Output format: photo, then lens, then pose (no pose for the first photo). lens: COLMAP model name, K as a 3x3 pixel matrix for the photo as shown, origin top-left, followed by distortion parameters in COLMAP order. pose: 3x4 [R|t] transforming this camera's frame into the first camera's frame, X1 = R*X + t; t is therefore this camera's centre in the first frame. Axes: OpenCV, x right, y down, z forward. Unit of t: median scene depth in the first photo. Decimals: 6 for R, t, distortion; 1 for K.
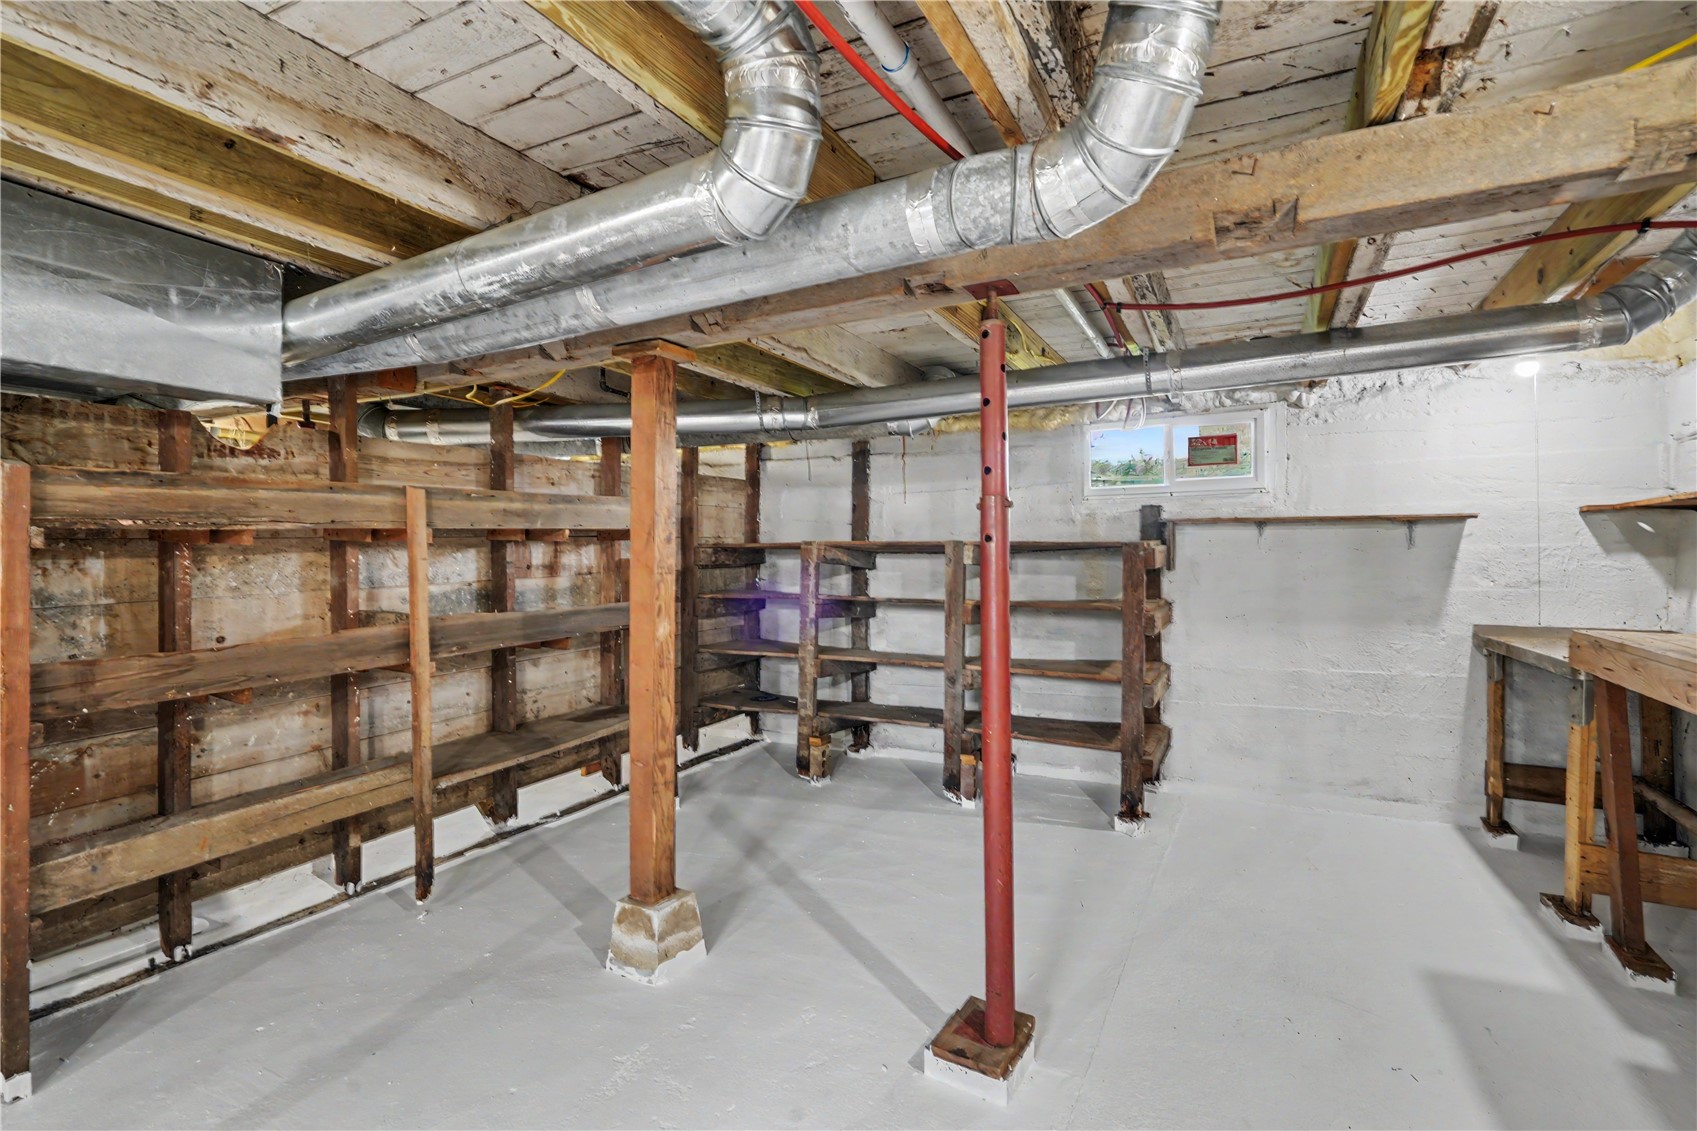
lens RADIAL K [[784.3, 0, 851.4], [0, 784.3, 558.8], [0, 0, 1]] dist [0.005104, 0.000485]
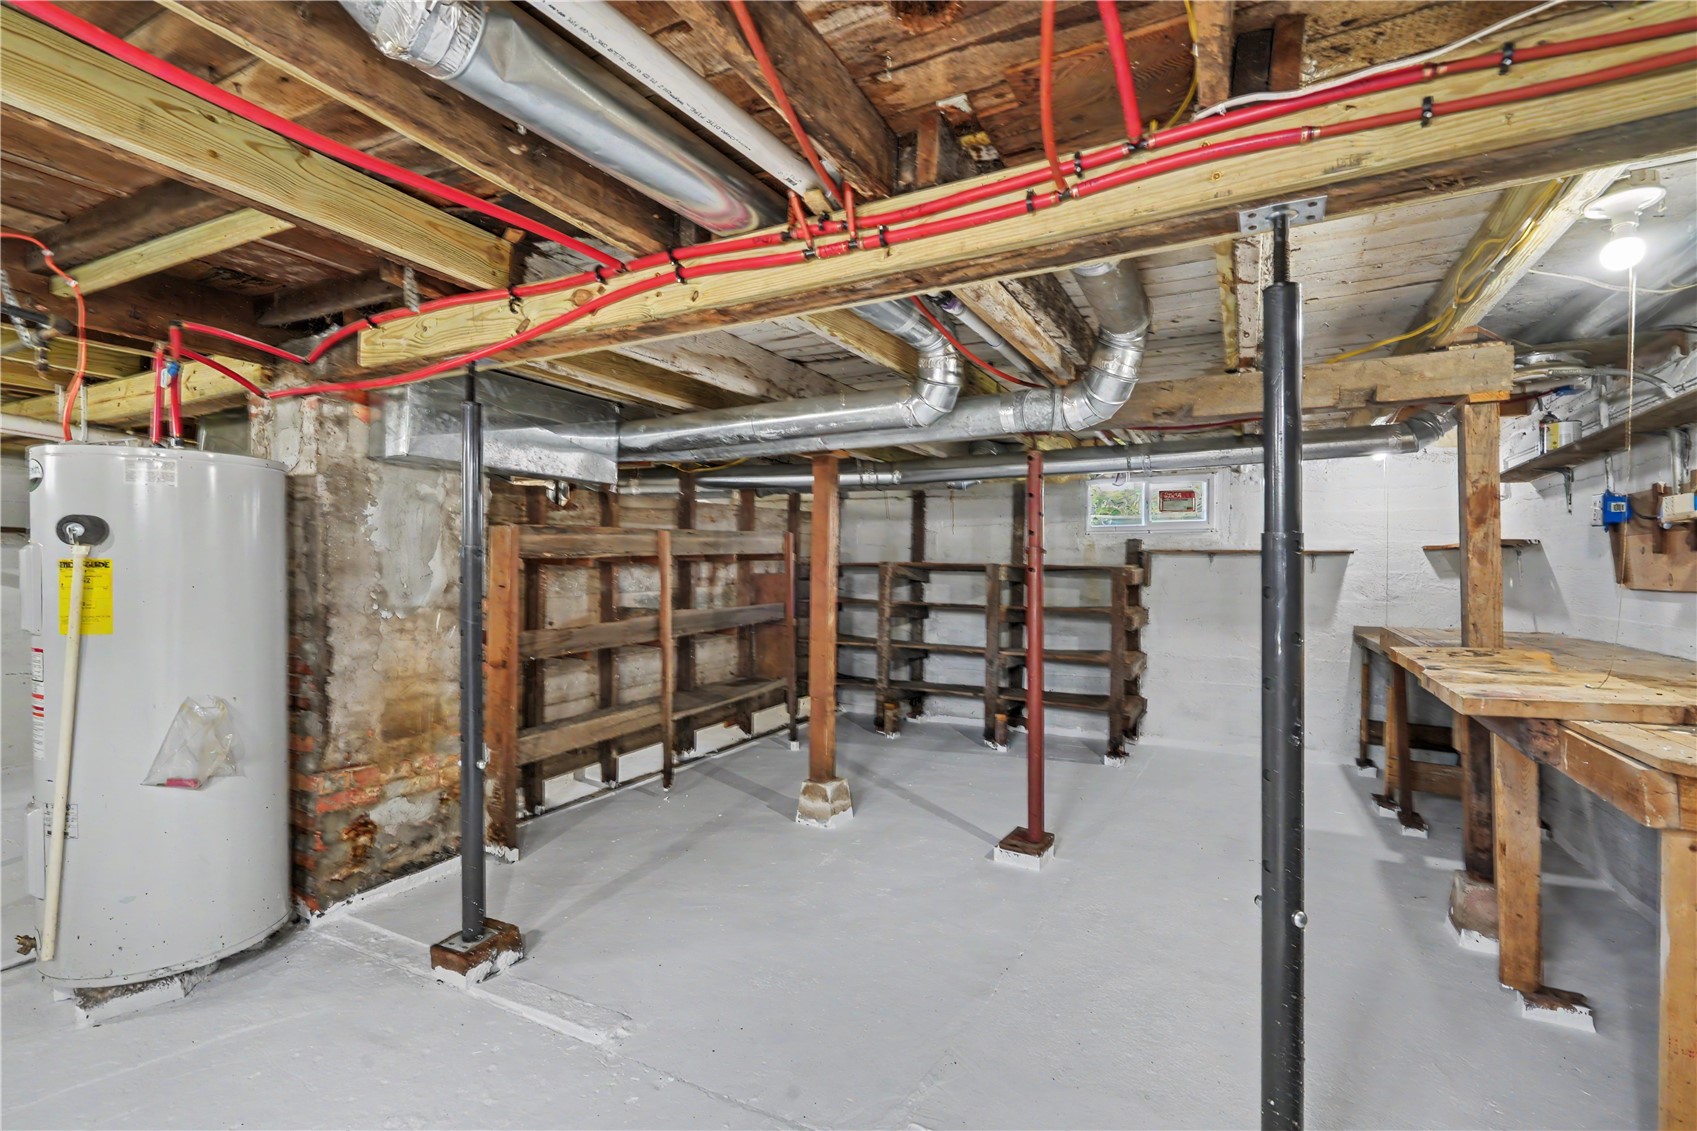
lens RADIAL K [[784.3, 0, 846.0], [0, 784.3, 567.6], [0, 0, 1]] dist [0.005104, 0.000485]
pose [[0.999897, 0.011037, -0.009198, -0.145326], [-0.011032, 0.999939, 0.000628, -0.016586], [0.009204, -0.000527, 0.999958, -0.499370]]
